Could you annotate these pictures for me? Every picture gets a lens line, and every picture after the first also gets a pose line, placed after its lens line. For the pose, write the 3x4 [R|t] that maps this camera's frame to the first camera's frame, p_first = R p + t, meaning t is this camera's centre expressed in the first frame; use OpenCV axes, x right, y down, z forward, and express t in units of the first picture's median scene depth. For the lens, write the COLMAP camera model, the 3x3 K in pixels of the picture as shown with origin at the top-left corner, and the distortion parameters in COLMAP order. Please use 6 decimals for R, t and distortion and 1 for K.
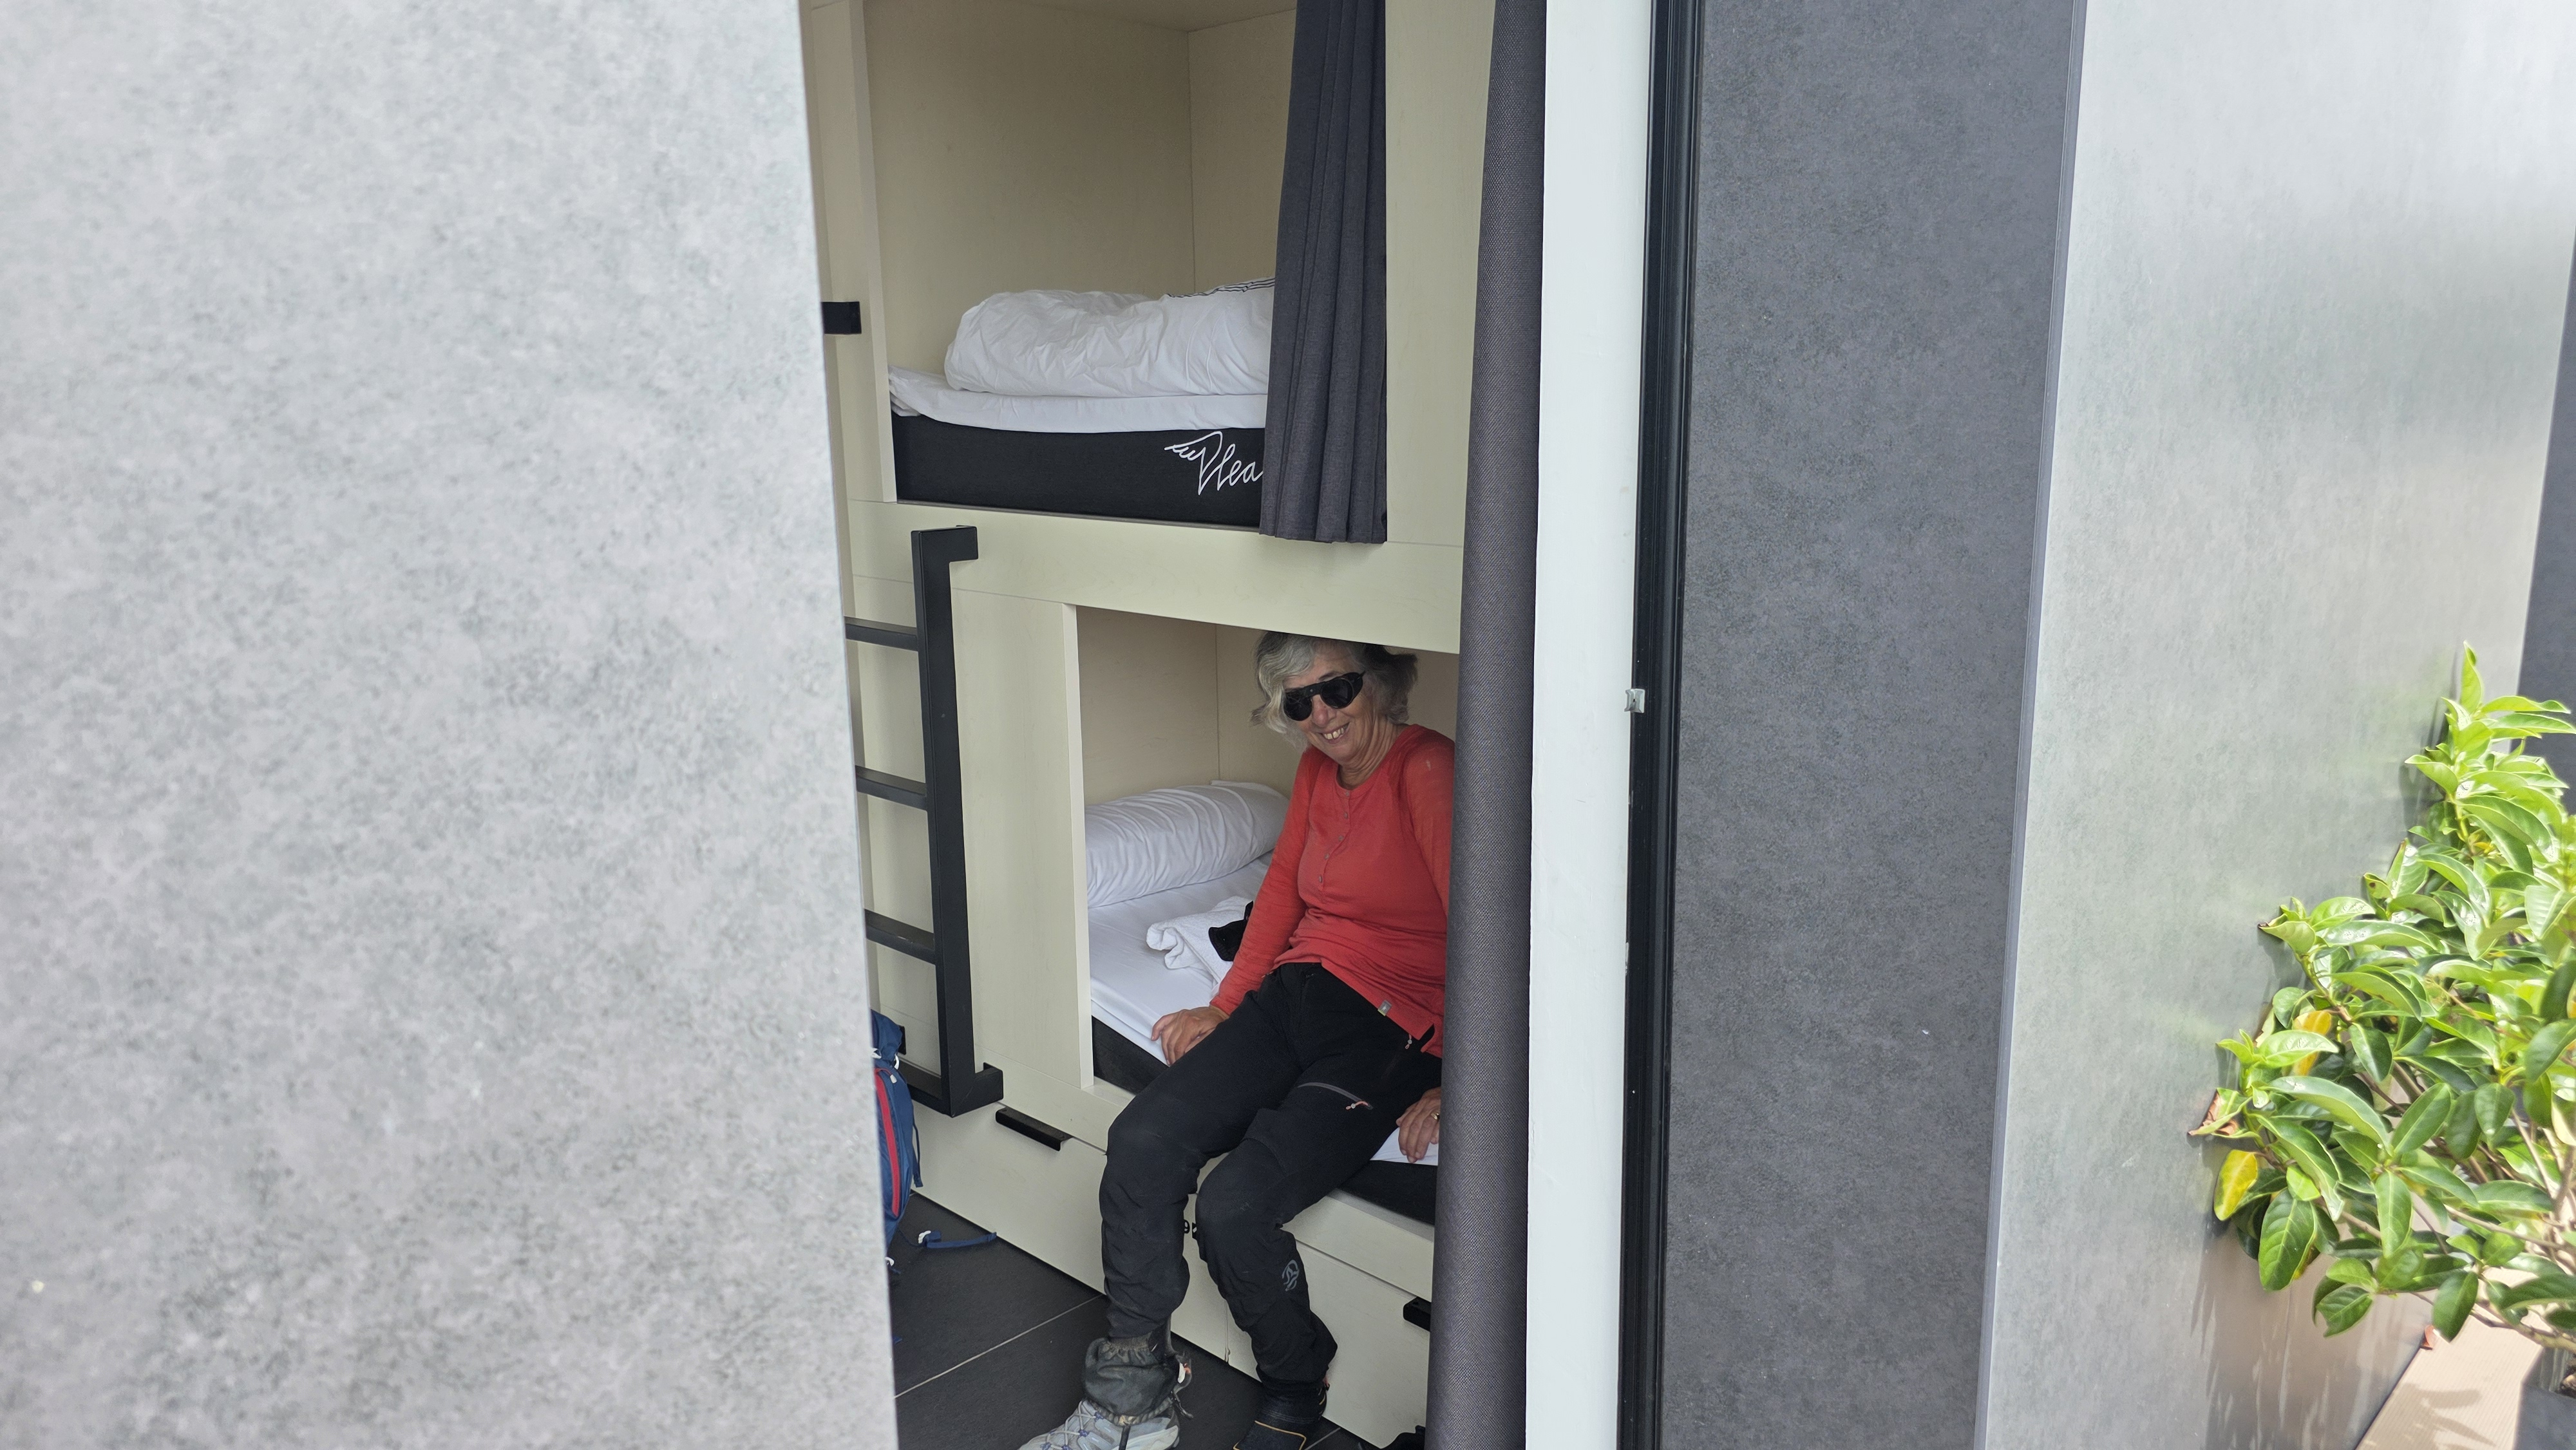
lens RADIAL K [[1756.9, 0, 1291.3], [0, 1756.9, 757.7], [0, 0, 1]] dist [0.005700, -0.002372]
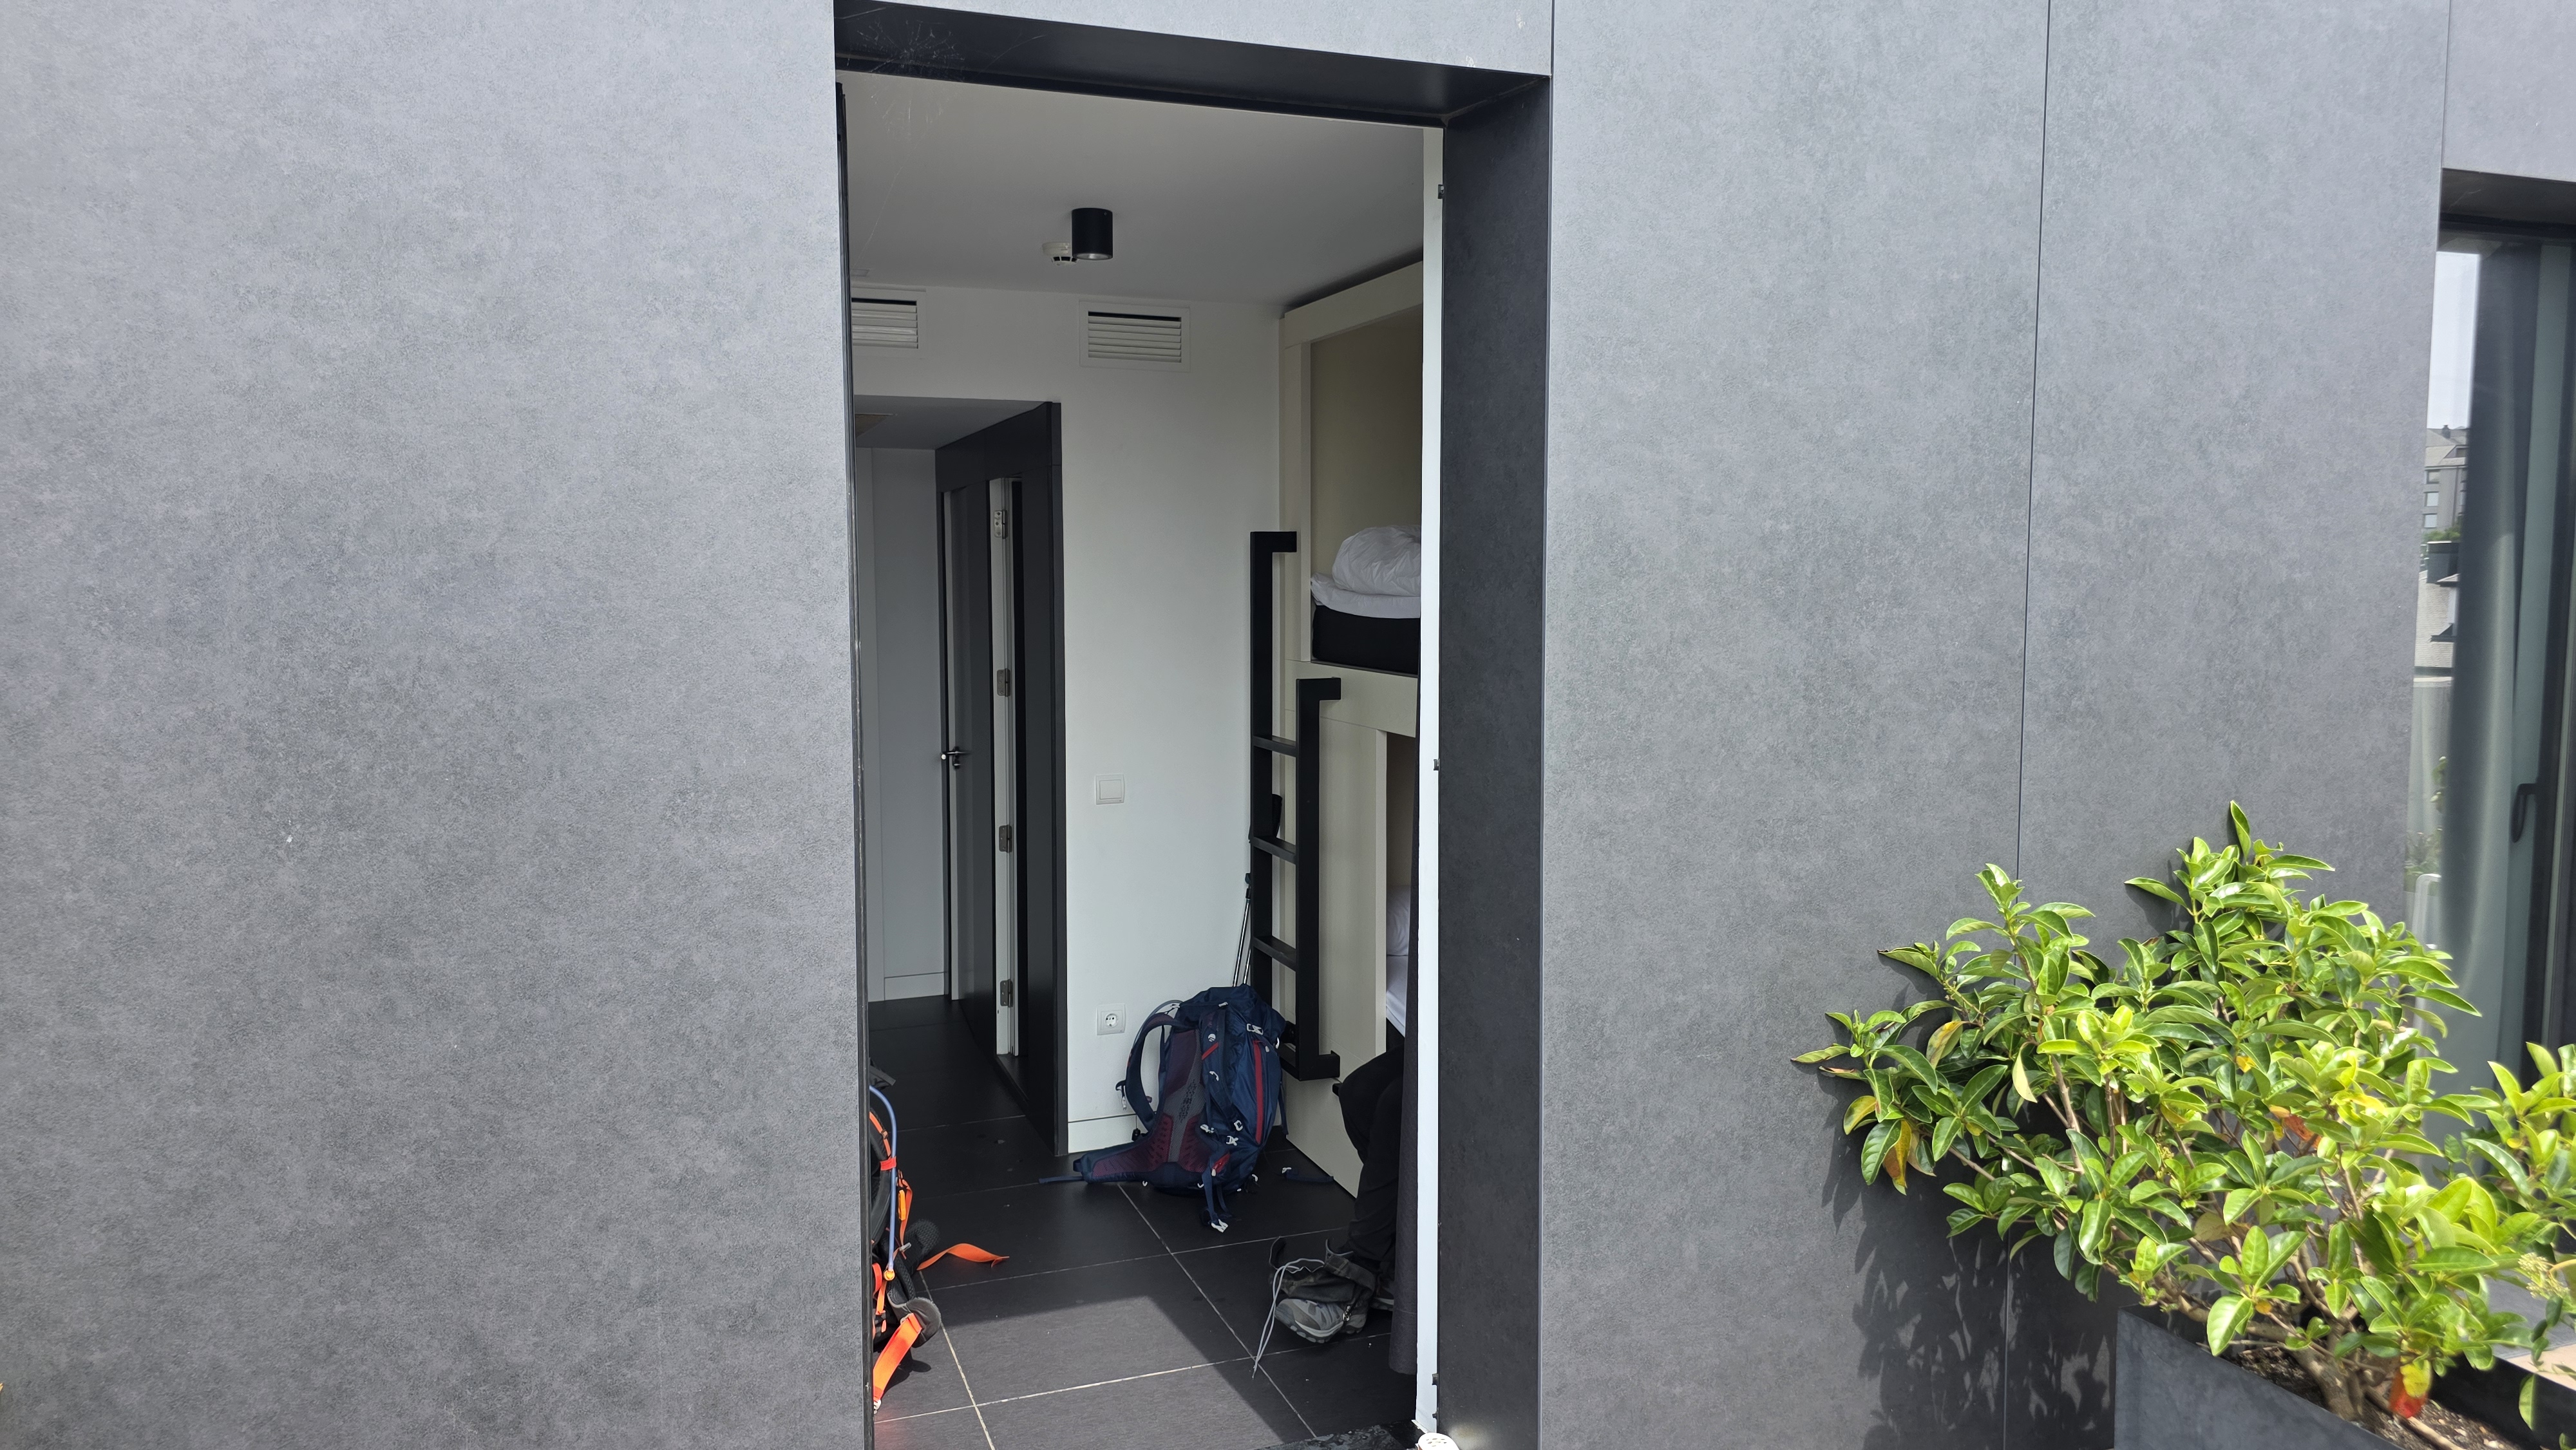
lens RADIAL K [[1756.9, 0, 1291.3], [0, 1756.9, 757.7], [0, 0, 1]] dist [0.005700, -0.002372]
pose [[0.911384, 0.061377, -0.406954, 2.366891], [-0.103154, 0.991320, -0.081506, 0.372556], [0.398419, 0.116262, 0.909805, -2.246273]]
